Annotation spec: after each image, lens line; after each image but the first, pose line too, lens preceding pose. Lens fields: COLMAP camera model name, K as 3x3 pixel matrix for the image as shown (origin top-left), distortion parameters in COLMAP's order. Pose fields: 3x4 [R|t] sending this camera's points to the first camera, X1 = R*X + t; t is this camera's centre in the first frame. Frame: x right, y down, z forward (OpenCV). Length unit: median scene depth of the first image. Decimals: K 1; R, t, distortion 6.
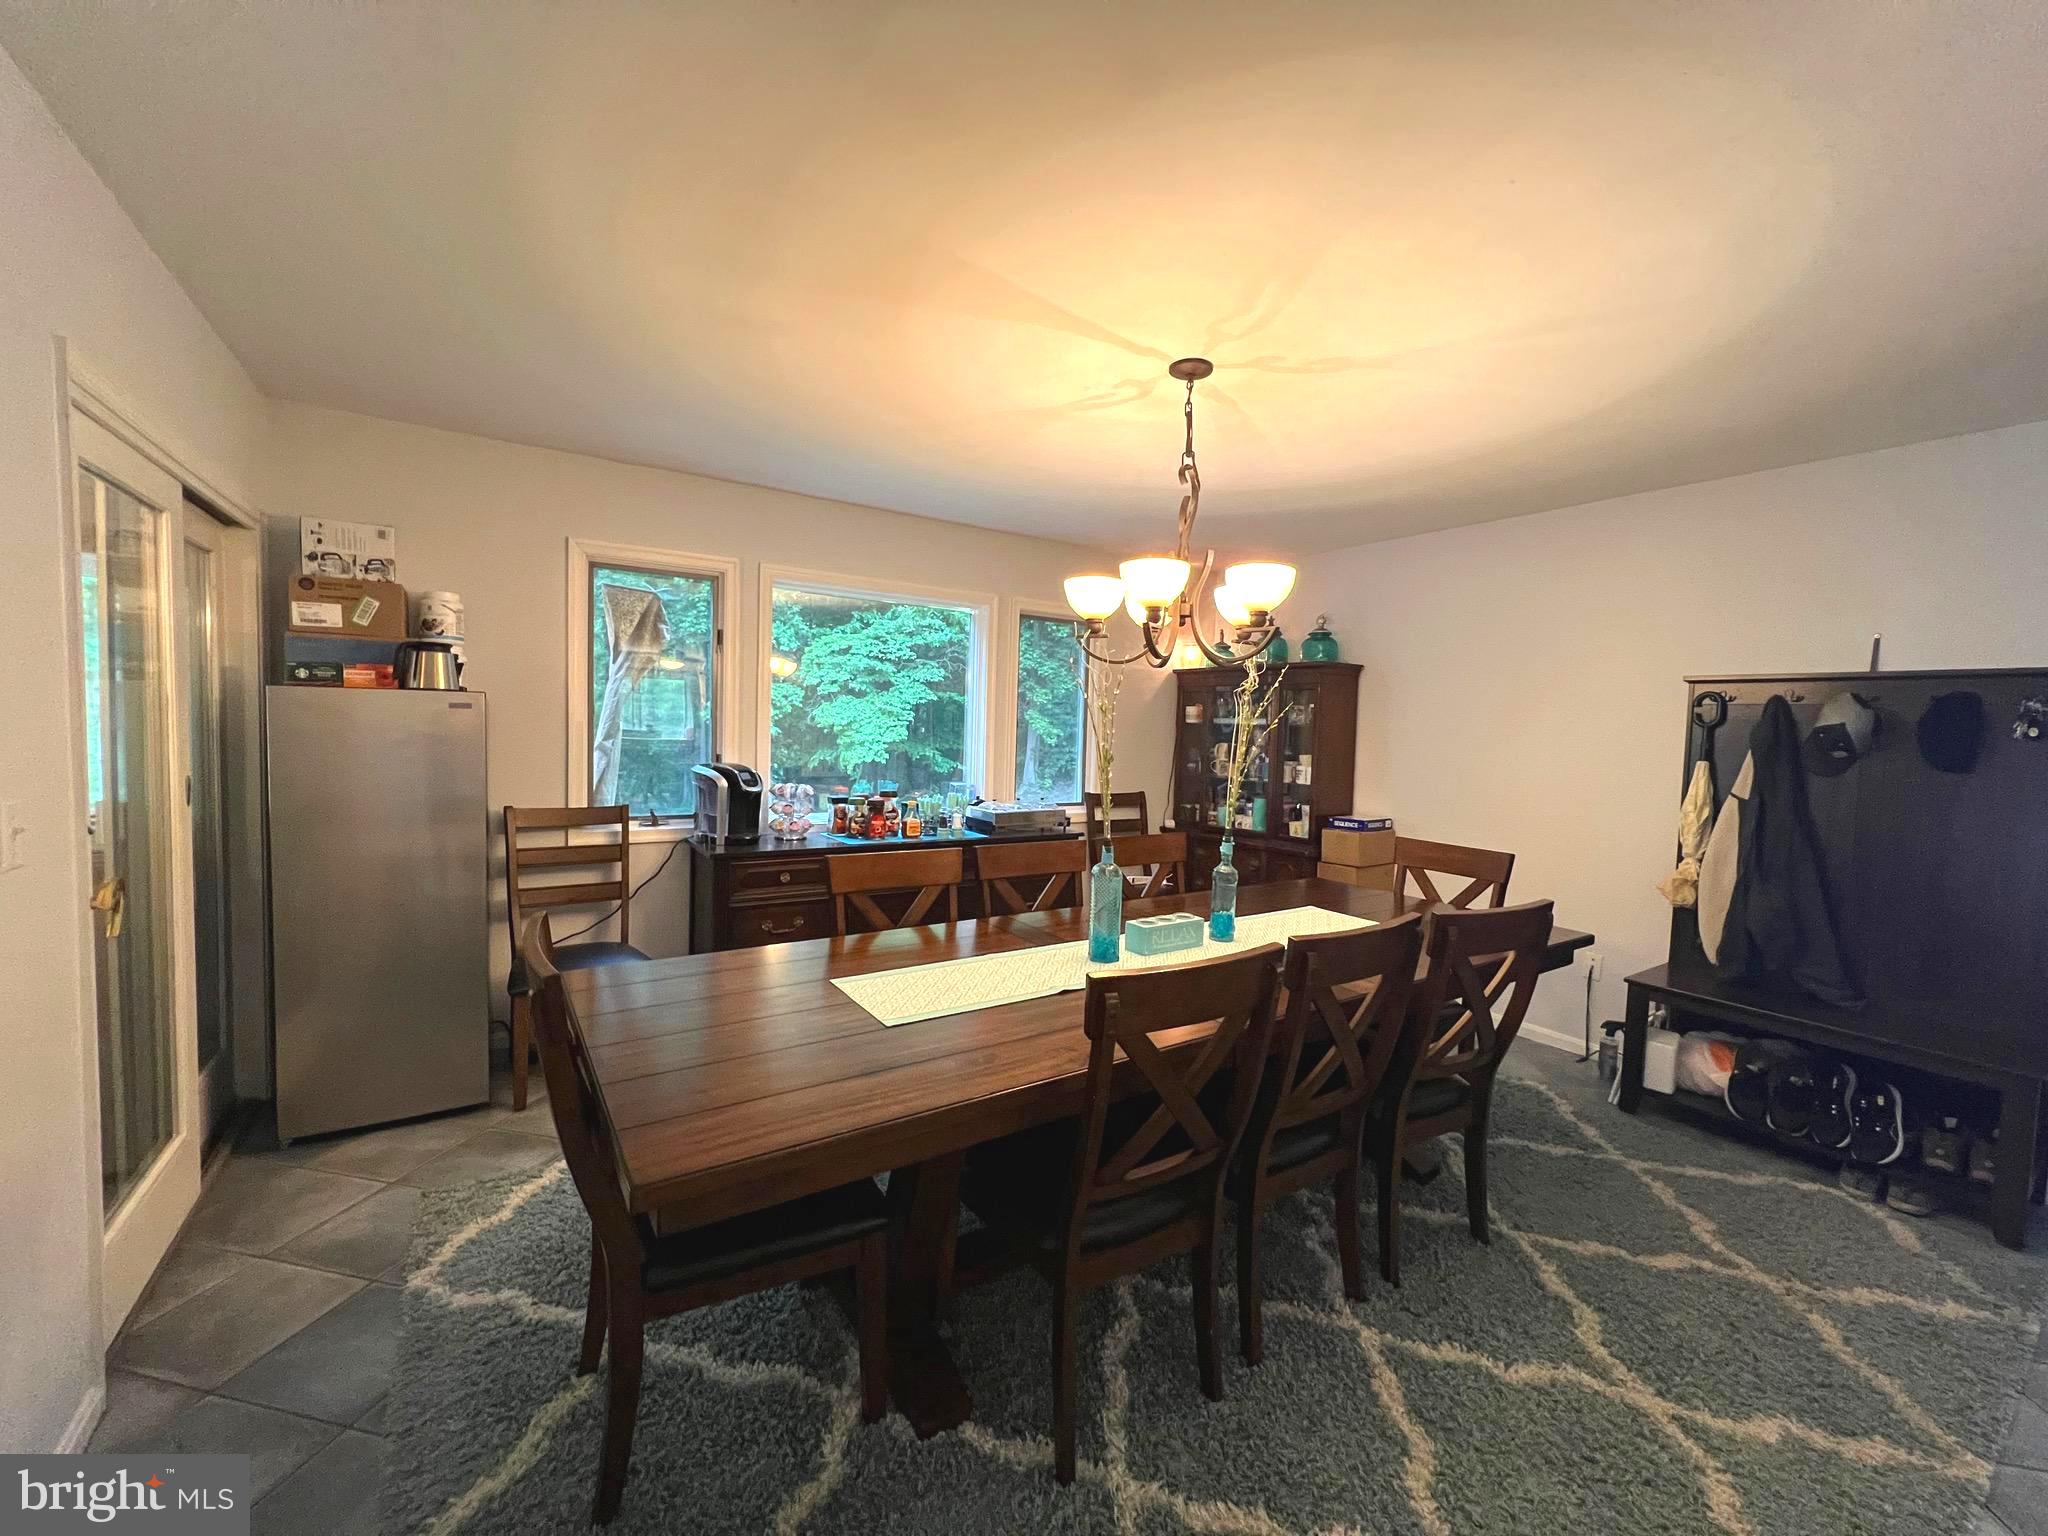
lens RADIAL K [[820.1, 0, 1027.3], [0, 820.1, 767.5], [0, 0, 1]] dist [-0.002214, 0.000520]
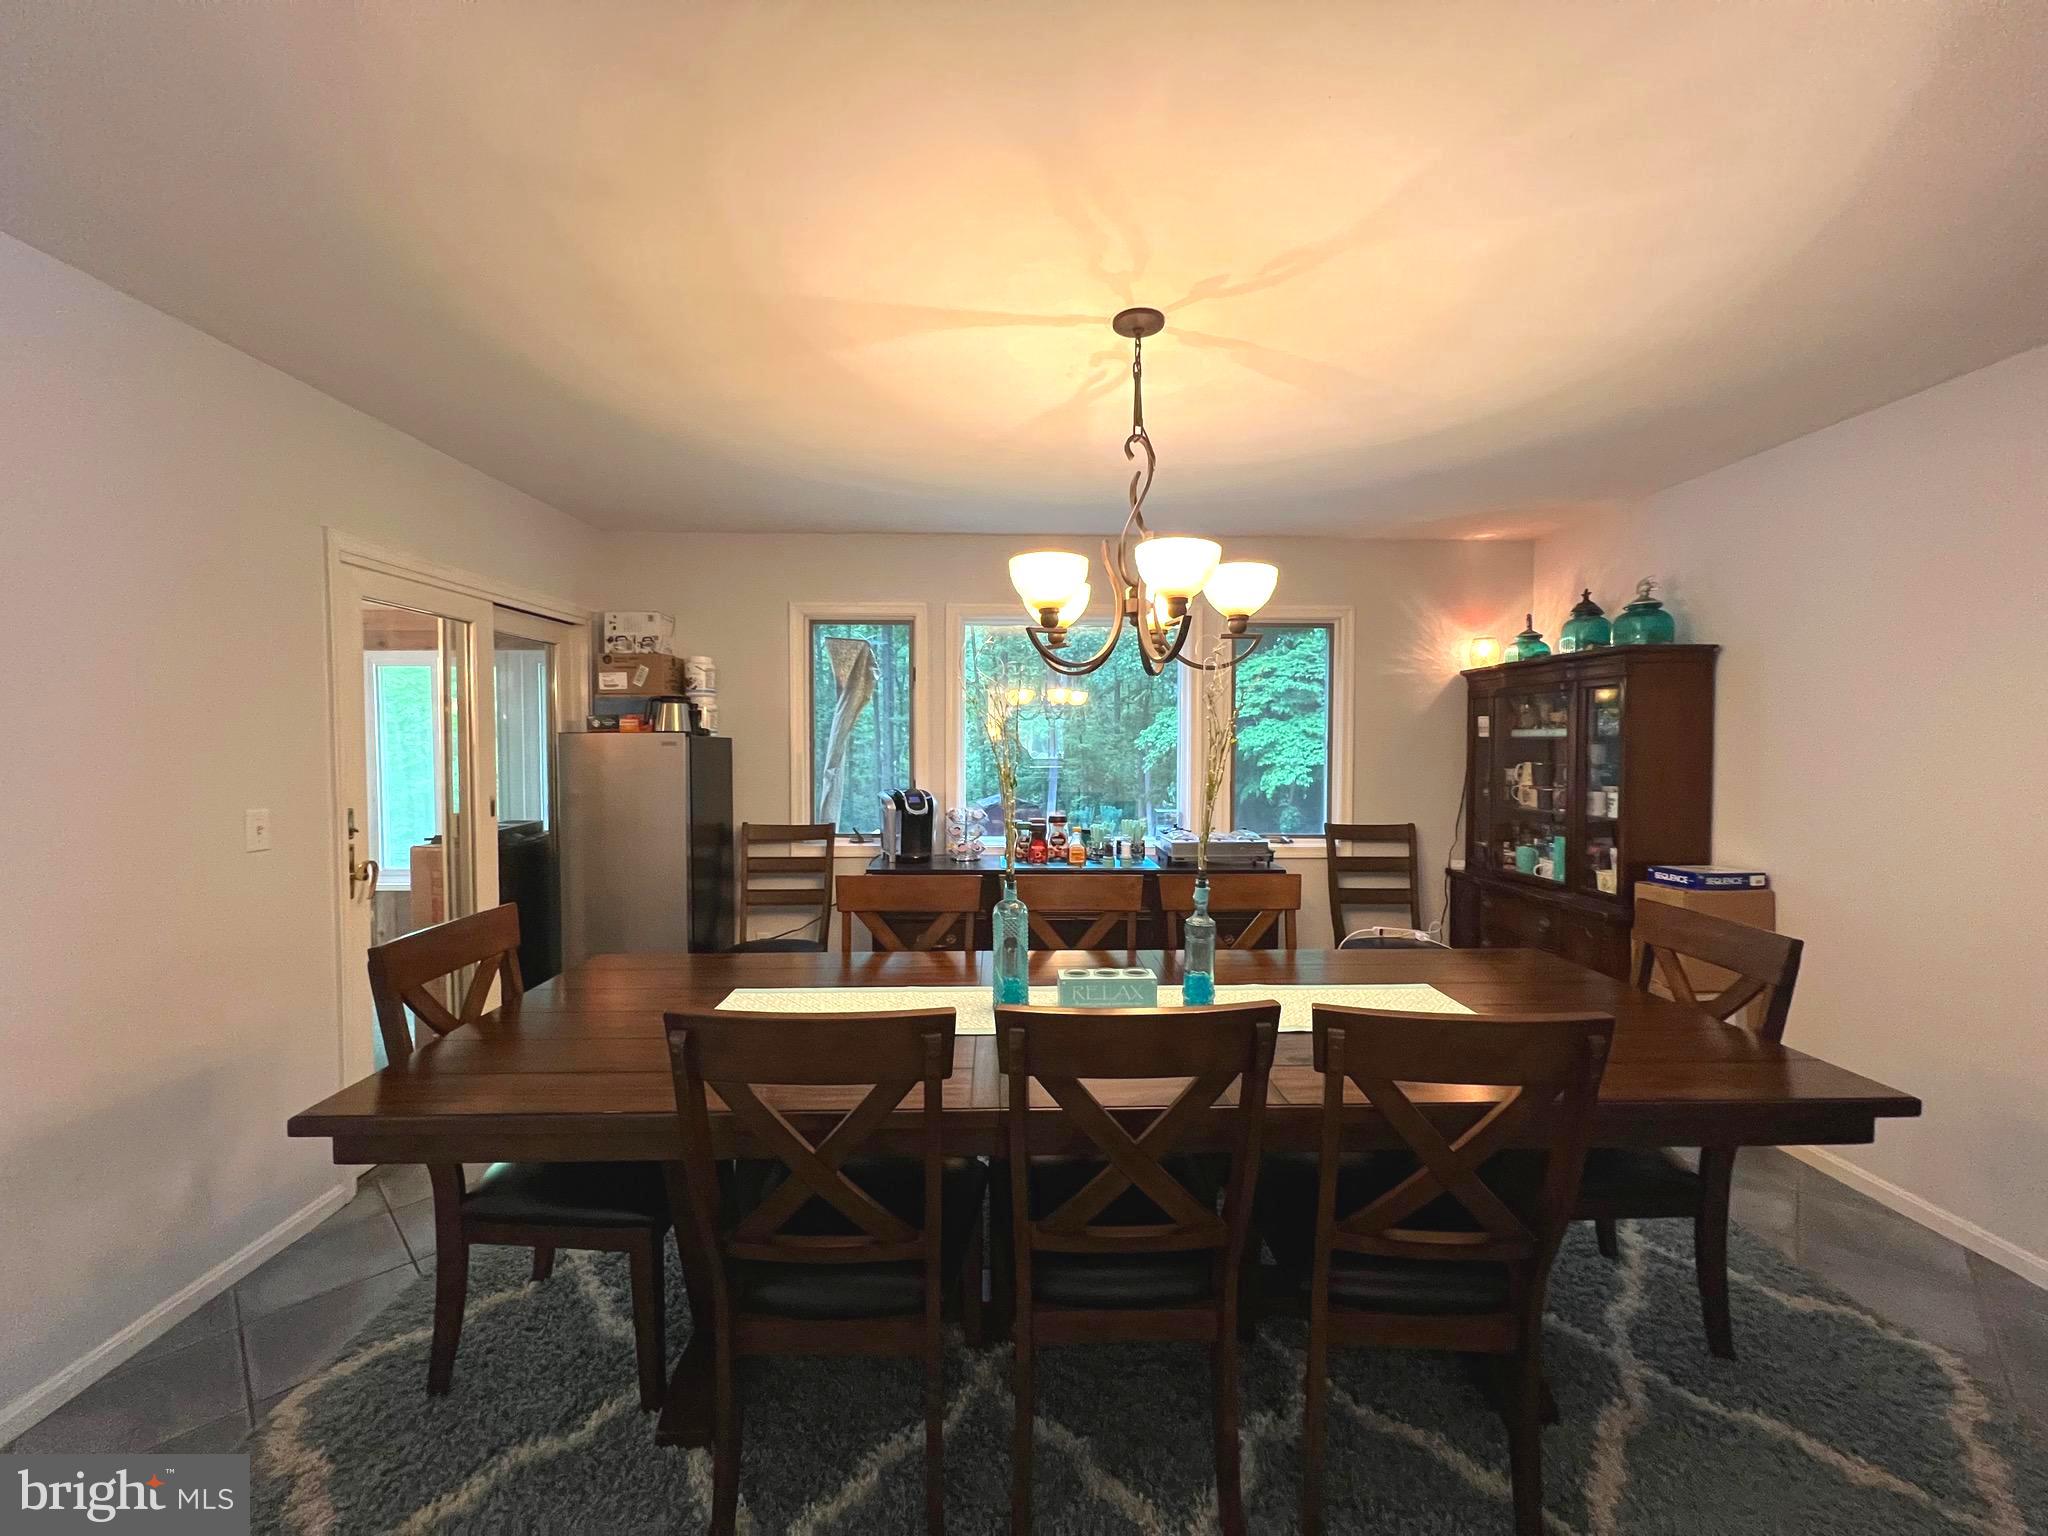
lens RADIAL K [[820.1, 0, 1026.0], [0, 820.1, 767.7], [0, 0, 1]] dist [-0.002214, 0.000520]
pose [[0.846205, -0.012436, -0.532713, 0.368442], [-0.003672, 0.999568, -0.029168, -0.001084], [0.532845, 0.026638, 0.845793, 0.158195]]
